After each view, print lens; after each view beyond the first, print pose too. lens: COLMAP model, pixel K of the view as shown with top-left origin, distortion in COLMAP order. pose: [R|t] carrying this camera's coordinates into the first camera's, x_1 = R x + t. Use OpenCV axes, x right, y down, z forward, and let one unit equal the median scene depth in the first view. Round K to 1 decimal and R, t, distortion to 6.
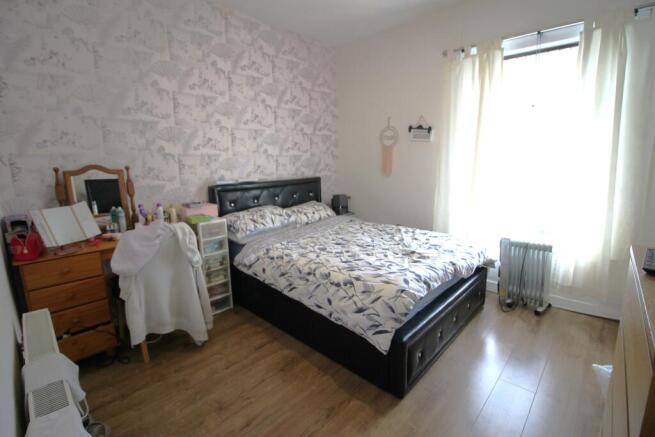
lens RADIAL K [[304.3, 0, 325.1], [0, 304.3, 217.0], [0, 0, 1]] dist [-0.023182, -0.001320]
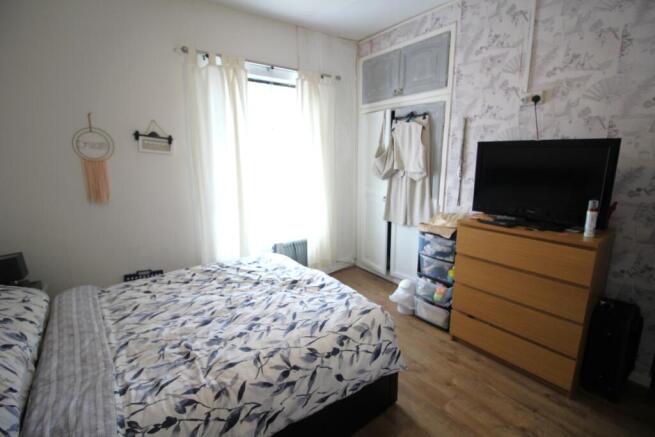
lens RADIAL K [[304.3, 0, 324.2], [0, 304.3, 217.7], [0, 0, 1]] dist [-0.023182, -0.001320]
pose [[0.158187, -0.175295, 0.971725, -0.559623], [0.186658, 0.971680, 0.144901, -0.190408], [-0.969606, 0.158458, 0.186428, 0.725703]]
